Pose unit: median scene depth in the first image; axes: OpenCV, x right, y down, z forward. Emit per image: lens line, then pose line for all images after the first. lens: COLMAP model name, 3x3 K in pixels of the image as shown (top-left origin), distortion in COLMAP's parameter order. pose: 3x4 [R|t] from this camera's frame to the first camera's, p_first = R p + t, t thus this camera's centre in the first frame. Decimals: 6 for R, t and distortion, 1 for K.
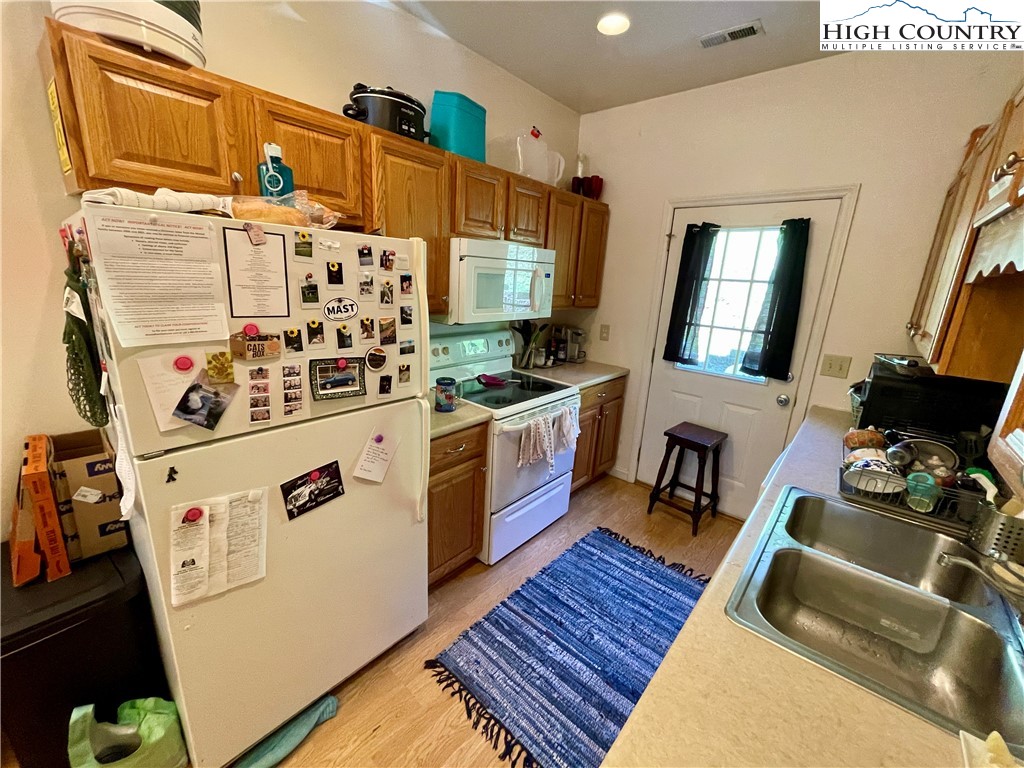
lens RADIAL K [[412.3, 0, 511.5], [0, 412.3, 380.7], [0, 0, 1]] dist [-0.007364, 0.000311]
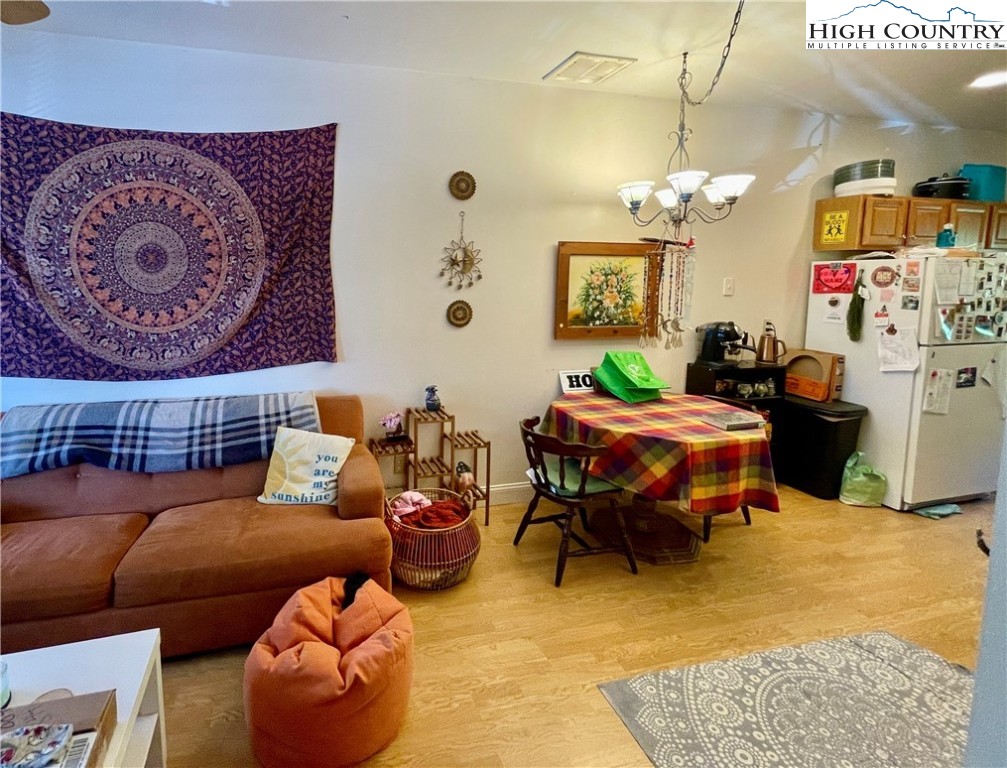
lens RADIAL K [[484.5, 0, 409.1], [0, 484.5, 319.7], [0, 0, 1]] dist [-0.002771, -0.000065]
pose [[0.819854, 0.008943, -0.572503, -1.503828], [-0.105581, 0.985093, -0.135810, 0.647135], [0.562754, 0.171790, 0.808577, -2.806092]]
